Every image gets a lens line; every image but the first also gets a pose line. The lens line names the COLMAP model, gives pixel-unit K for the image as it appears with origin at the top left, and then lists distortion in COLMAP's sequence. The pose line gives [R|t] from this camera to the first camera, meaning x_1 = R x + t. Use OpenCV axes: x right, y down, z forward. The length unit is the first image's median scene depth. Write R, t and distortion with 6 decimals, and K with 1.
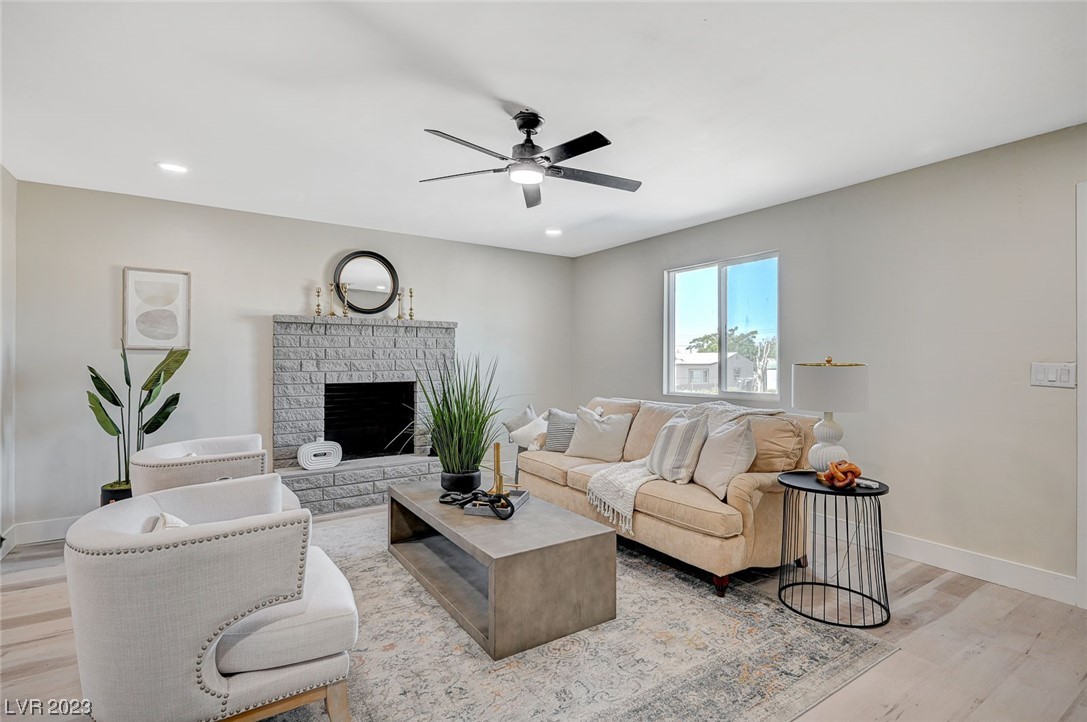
lens RADIAL K [[533.0, 0, 543.5], [0, 533.0, 361.0], [0, 0, 1]] dist [0.004524, 0.000347]
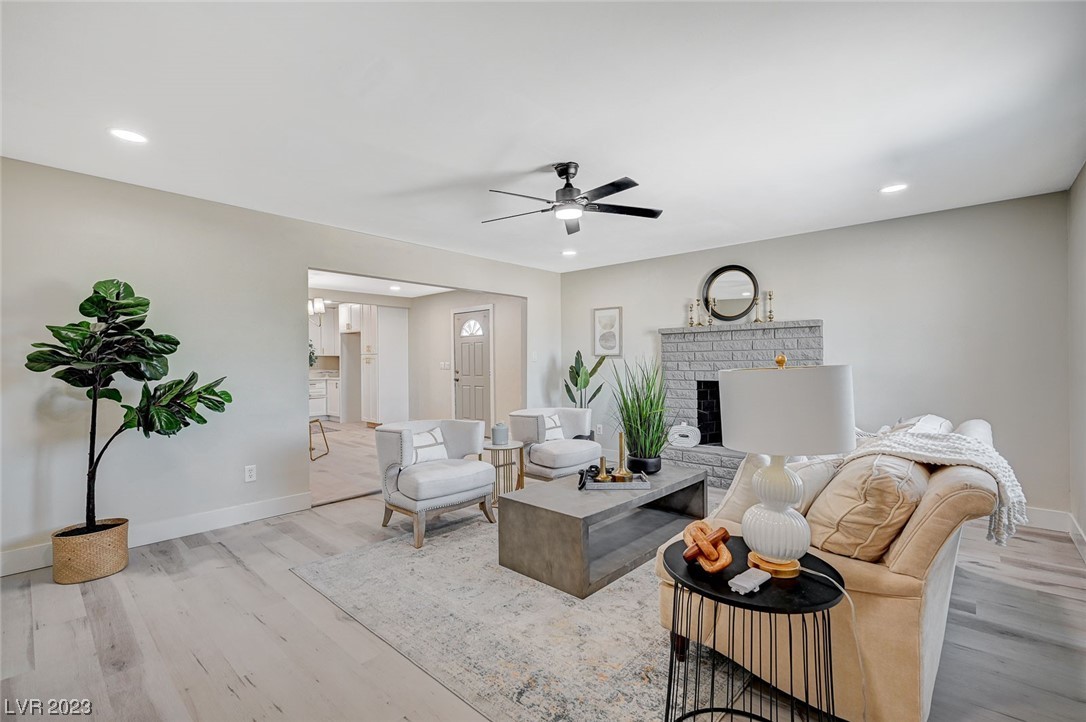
lens RADIAL K [[482.8, 0, 543.0], [0, 482.8, 361.0], [0, 0, 1]] dist [-0.002139, -0.000098]
pose [[0.231852, -0.006065, -0.972732, 0.613392], [-0.000436, 0.999980, -0.006339, 0.004495], [0.972751, 0.001894, 0.231845, 0.400708]]
